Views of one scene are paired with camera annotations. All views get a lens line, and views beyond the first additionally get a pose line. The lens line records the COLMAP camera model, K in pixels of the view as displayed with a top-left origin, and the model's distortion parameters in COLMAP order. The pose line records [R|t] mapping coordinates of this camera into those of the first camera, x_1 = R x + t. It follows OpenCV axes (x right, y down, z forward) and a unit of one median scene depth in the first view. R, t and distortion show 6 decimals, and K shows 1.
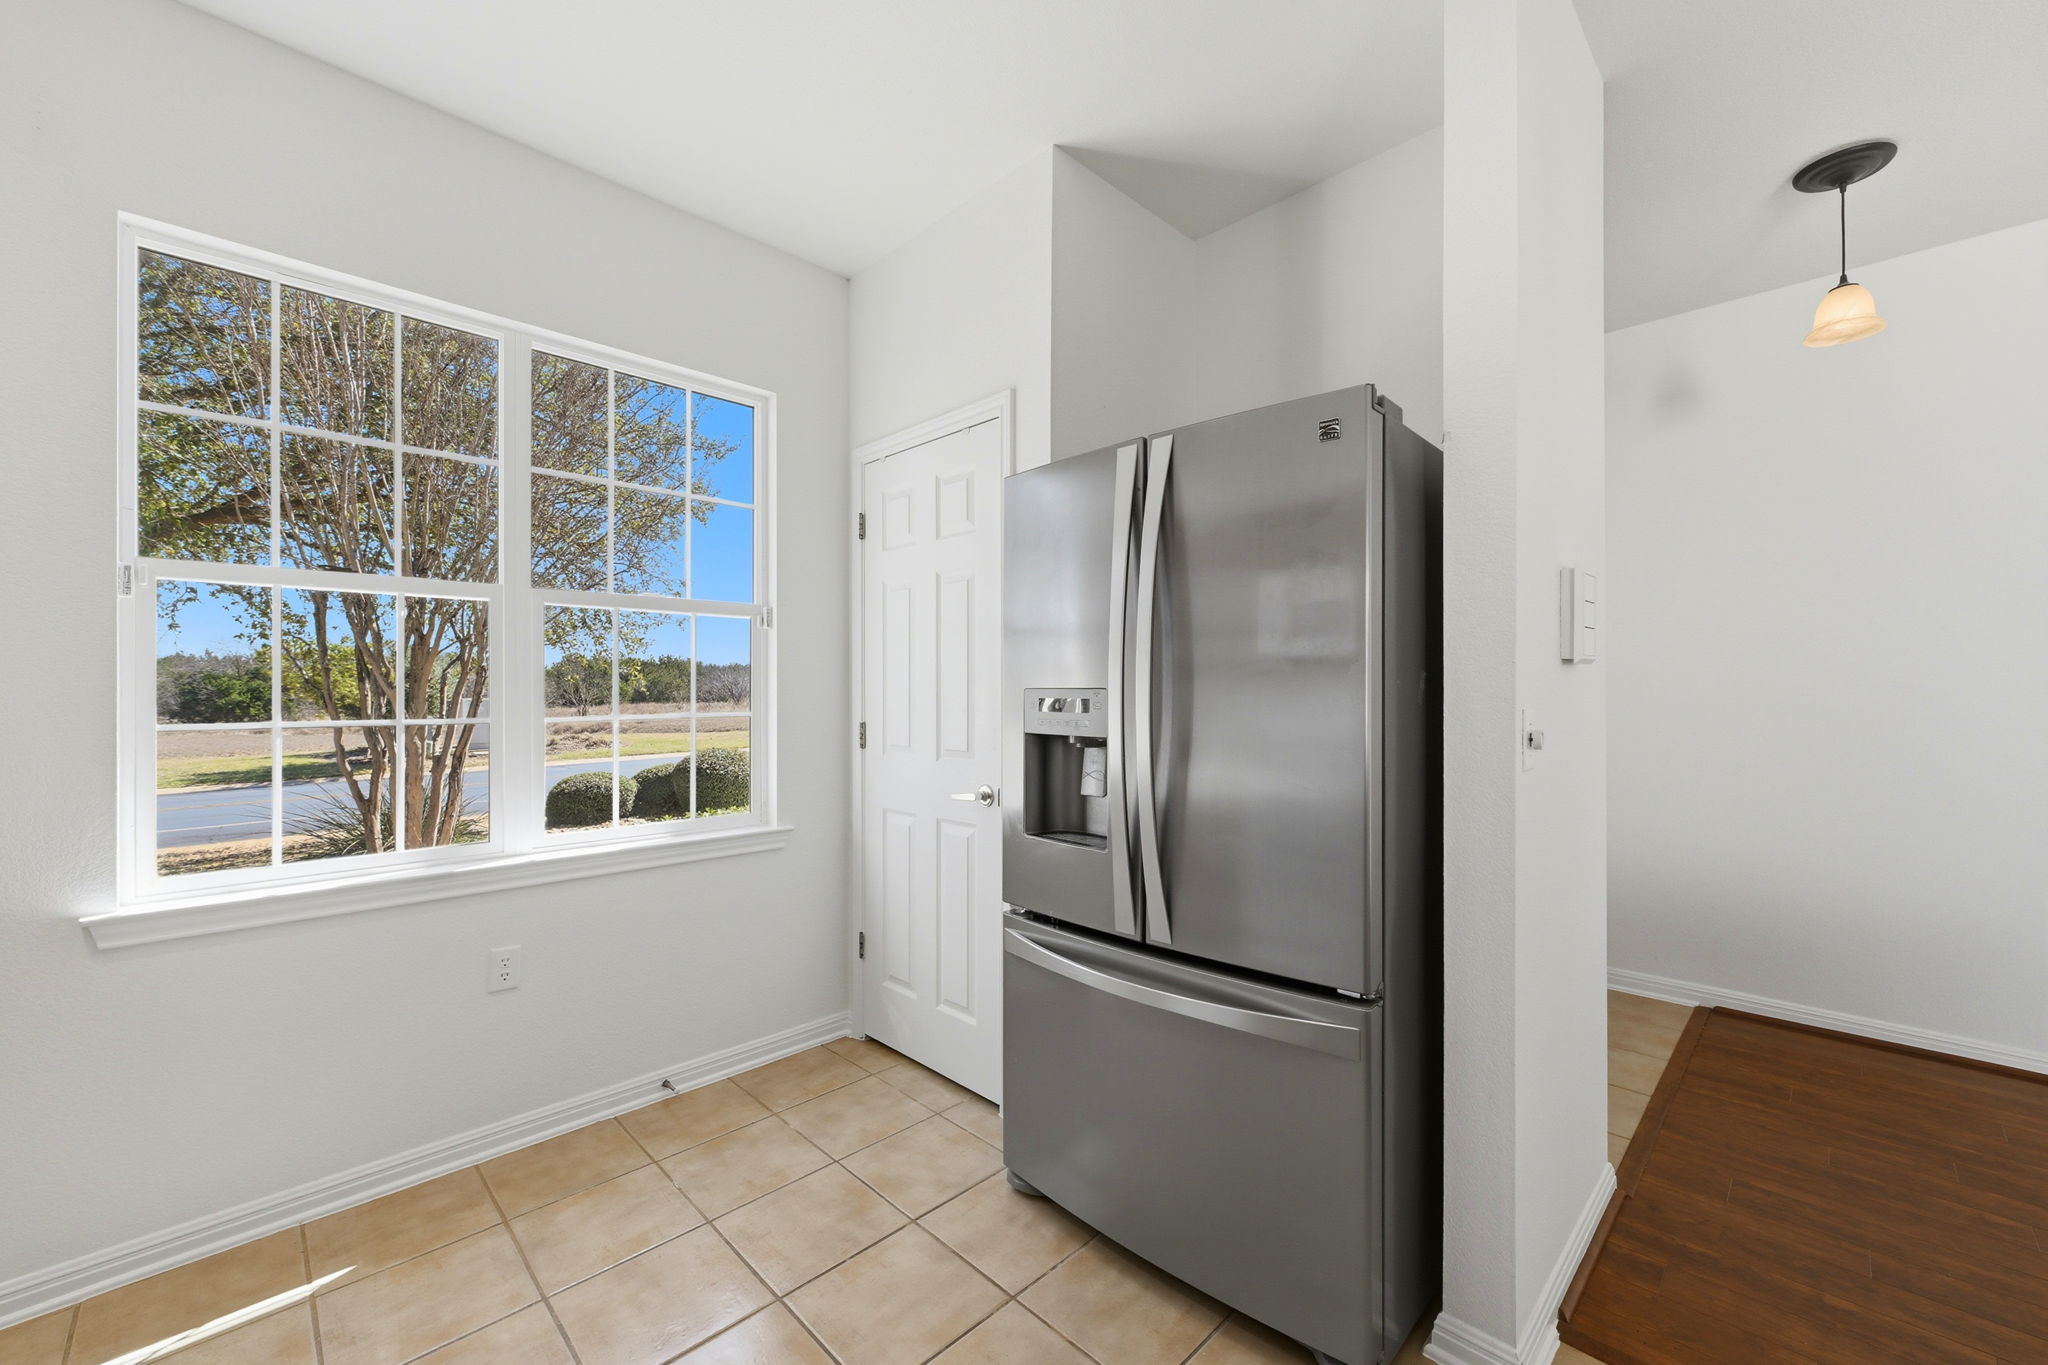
lens RADIAL K [[810.5, 0, 1033.1], [0, 810.5, 688.6], [0, 0, 1]] dist [0.000360, -0.000322]
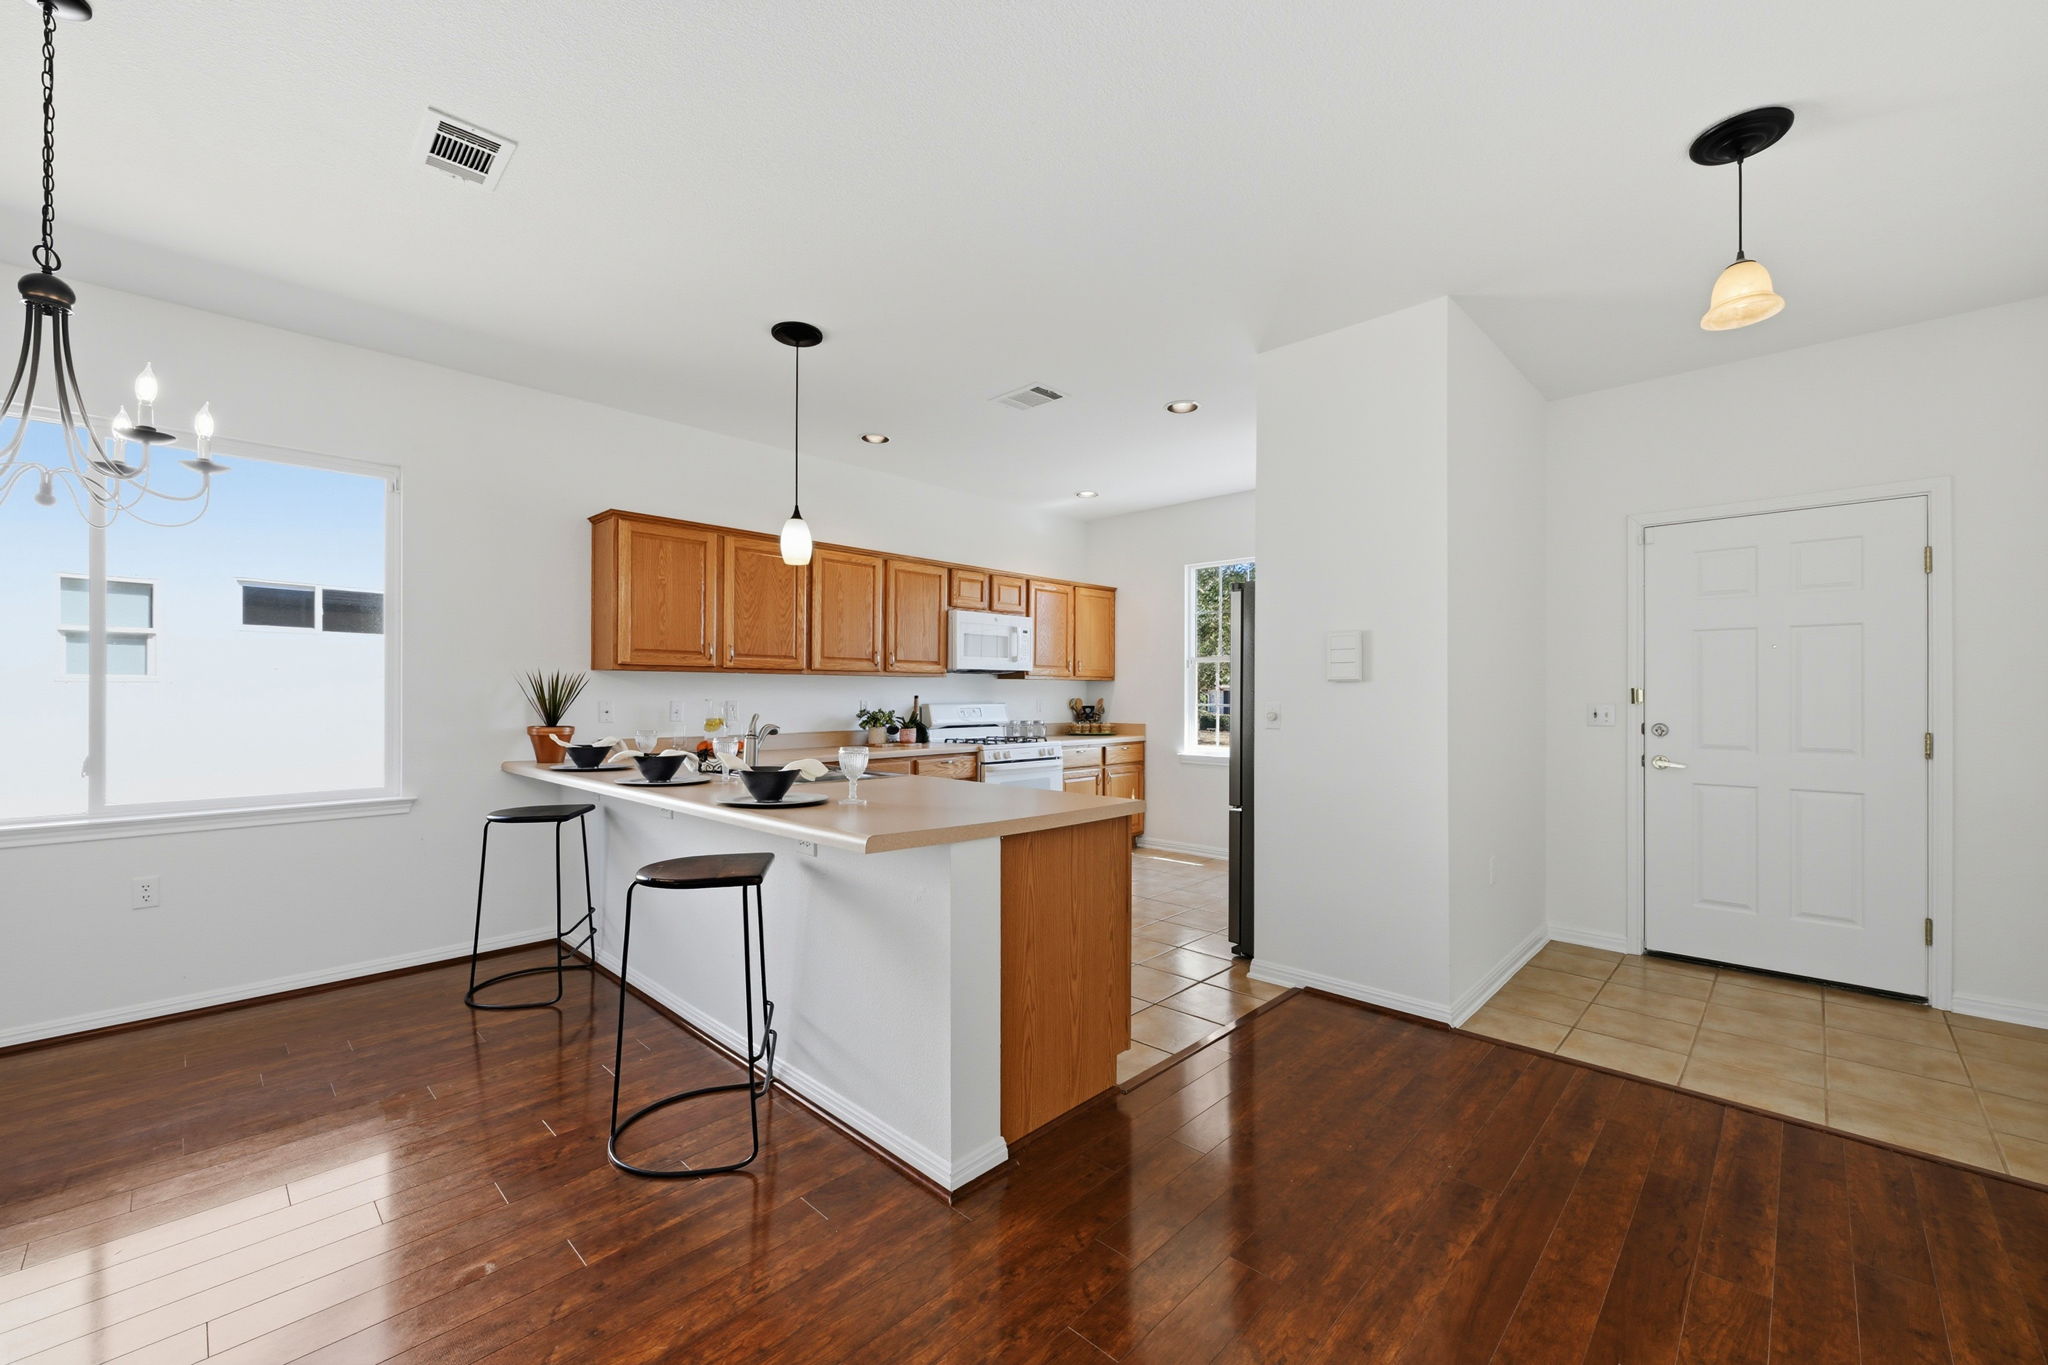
lens RADIAL K [[811.7, 0, 1035.4], [0, 811.7, 696.6], [0, 0, 1]] dist [0.001565, 0.000230]
pose [[0.022946, 0.002797, -0.999733, 1.995497], [0.001479, 0.999995, 0.002832, 0.001256], [0.999736, -0.001544, 0.022942, 0.177009]]
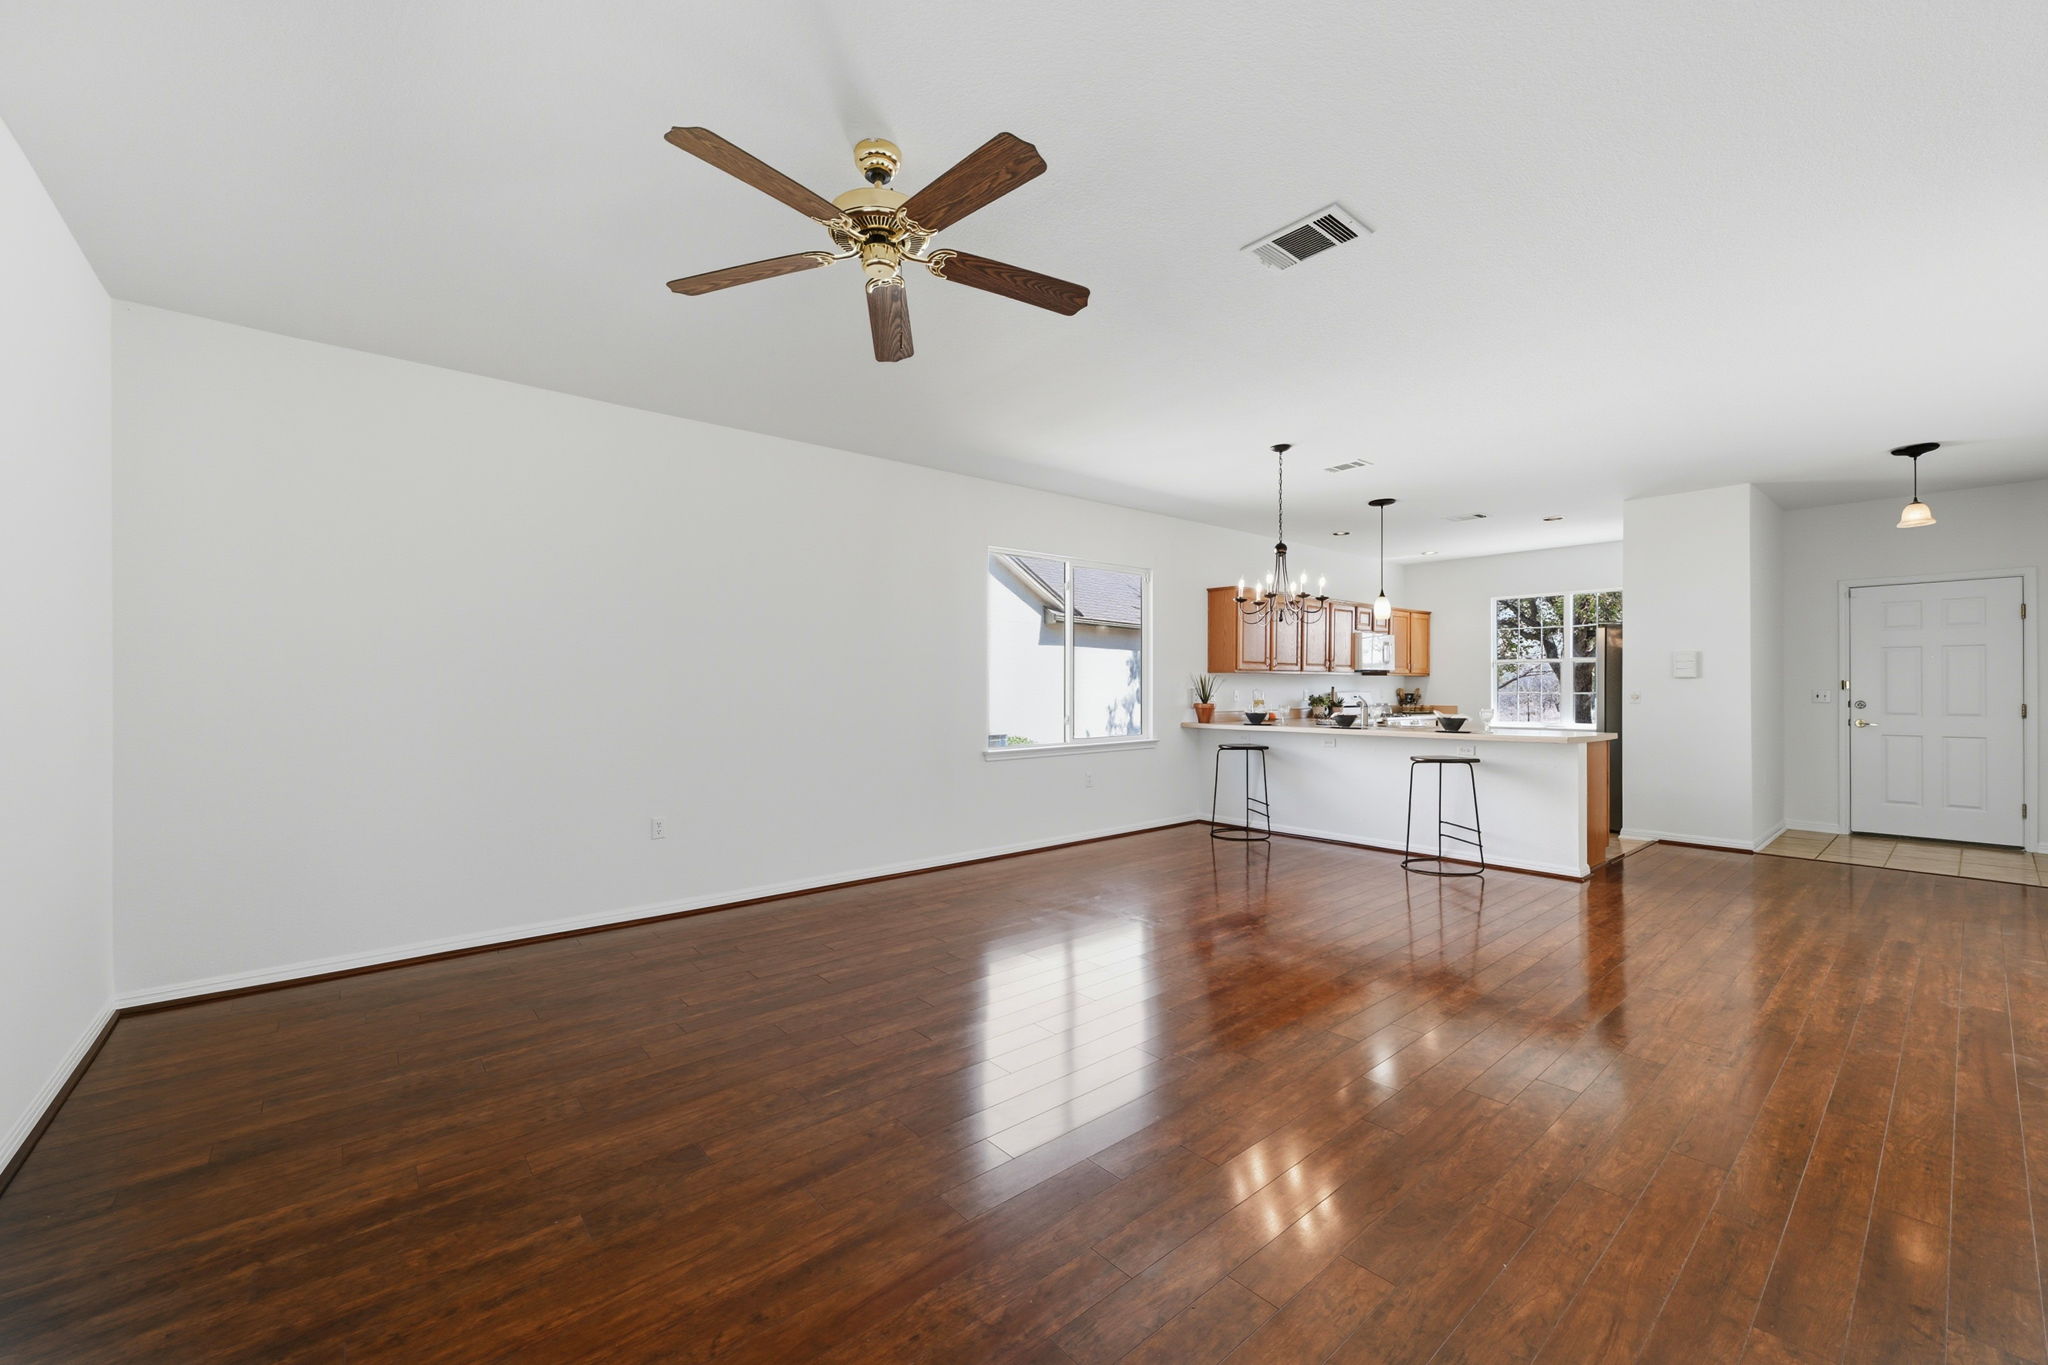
lens RADIAL K [[810.5, 0, 1033.1], [0, 810.5, 688.6], [0, 0, 1]] dist [0.000360, -0.000322]
pose [[-0.077989, 0.002165, -0.996952, 3.527307], [0.004076, 0.999990, 0.001853, 0.002102], [0.996946, -0.003919, -0.077997, -1.273988]]
